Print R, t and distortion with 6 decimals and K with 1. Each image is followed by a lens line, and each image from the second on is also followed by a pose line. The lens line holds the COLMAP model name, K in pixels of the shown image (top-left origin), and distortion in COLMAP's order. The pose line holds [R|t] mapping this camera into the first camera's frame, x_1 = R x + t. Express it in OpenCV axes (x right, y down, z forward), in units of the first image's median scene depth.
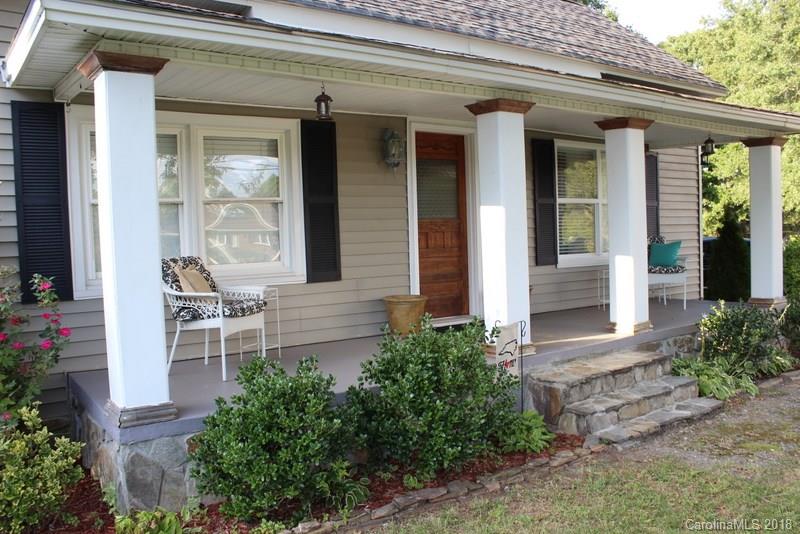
lens RADIAL K [[662.0, 0, 387.6], [0, 662.0, 268.8], [0, 0, 1]] dist [-0.136912, 0.103795]
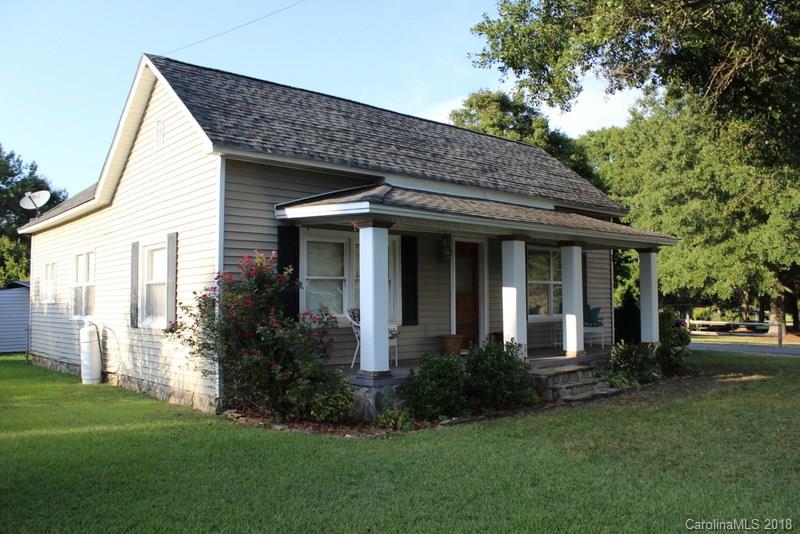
lens RADIAL K [[662.0, 0, 396.1], [0, 662.0, 263.4], [0, 0, 1]] dist [-0.136912, 0.103795]
pose [[0.991813, 0.034023, 0.123082, -0.361442], [-0.020612, 0.993868, -0.108636, 0.048781], [-0.126023, 0.105210, 0.986432, -0.786100]]
